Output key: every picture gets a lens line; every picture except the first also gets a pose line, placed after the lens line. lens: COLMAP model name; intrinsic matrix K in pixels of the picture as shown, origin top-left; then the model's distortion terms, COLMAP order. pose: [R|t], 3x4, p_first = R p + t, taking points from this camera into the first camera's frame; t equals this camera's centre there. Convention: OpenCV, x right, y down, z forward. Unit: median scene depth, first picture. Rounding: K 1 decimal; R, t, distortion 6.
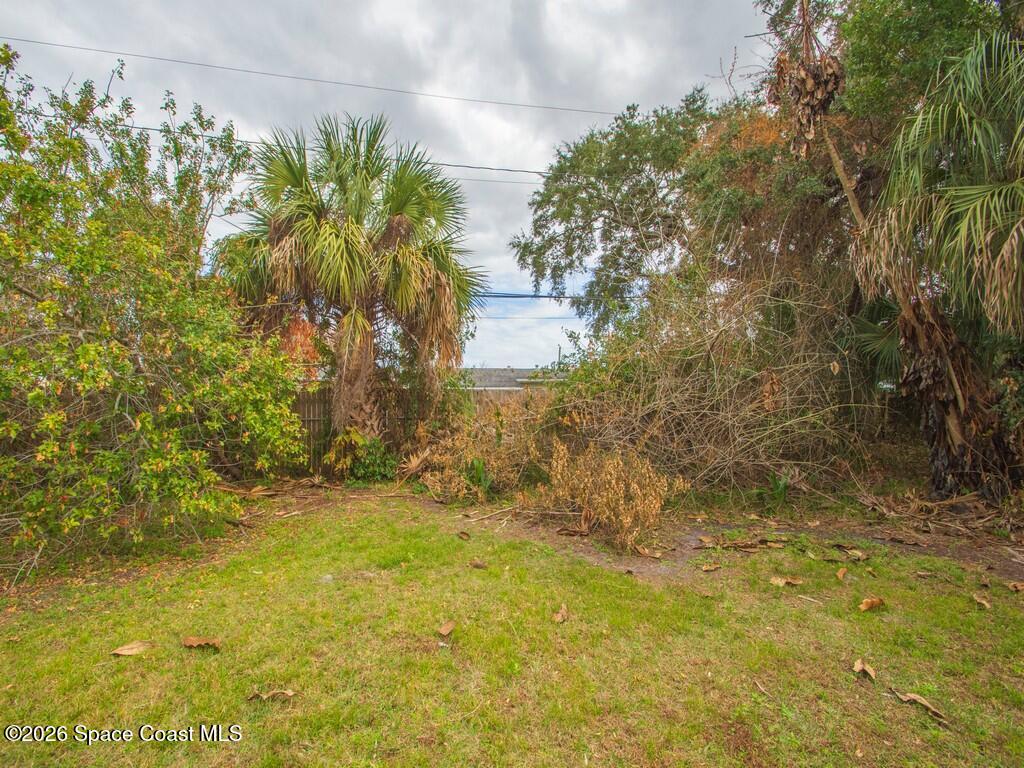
lens RADIAL K [[456.2, 0, 510.9], [0, 456.2, 388.8], [0, 0, 1]] dist [0.009326, -0.002302]
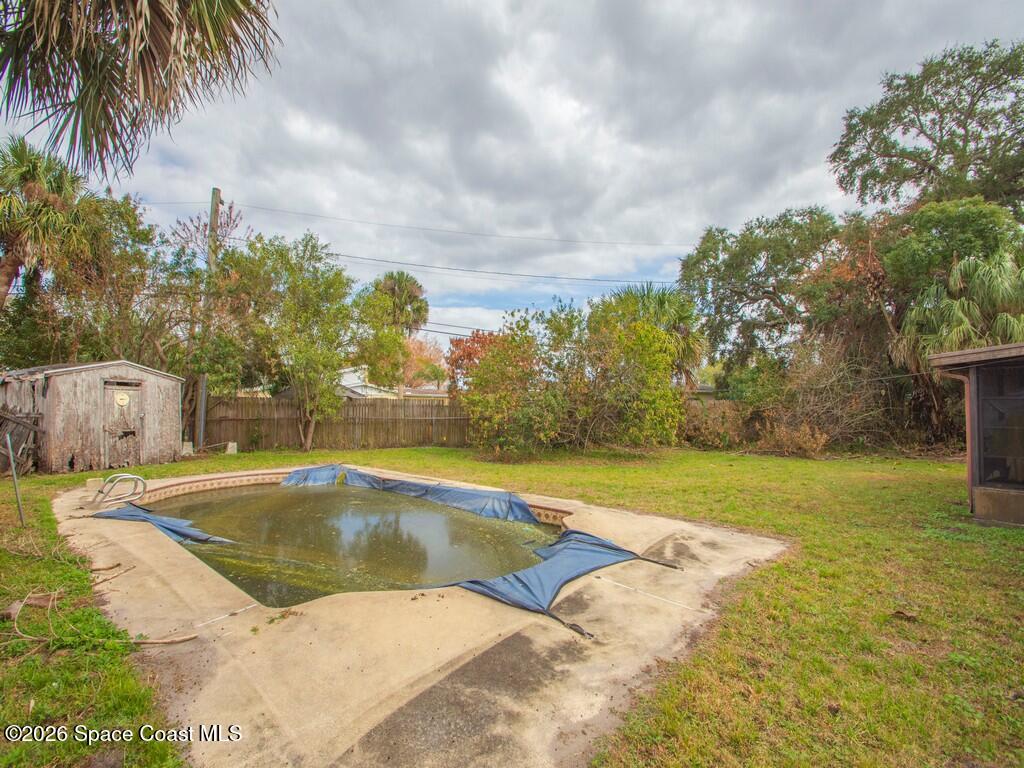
lens RADIAL K [[456.2, 0, 512.3], [0, 456.2, 387.2], [0, 0, 1]] dist [0.009326, -0.002302]
pose [[0.998798, 0.002427, -0.048954, -1.107507], [-0.003002, 0.999927, -0.011685, -0.039756], [0.048922, 0.011818, 0.998733, -1.481757]]
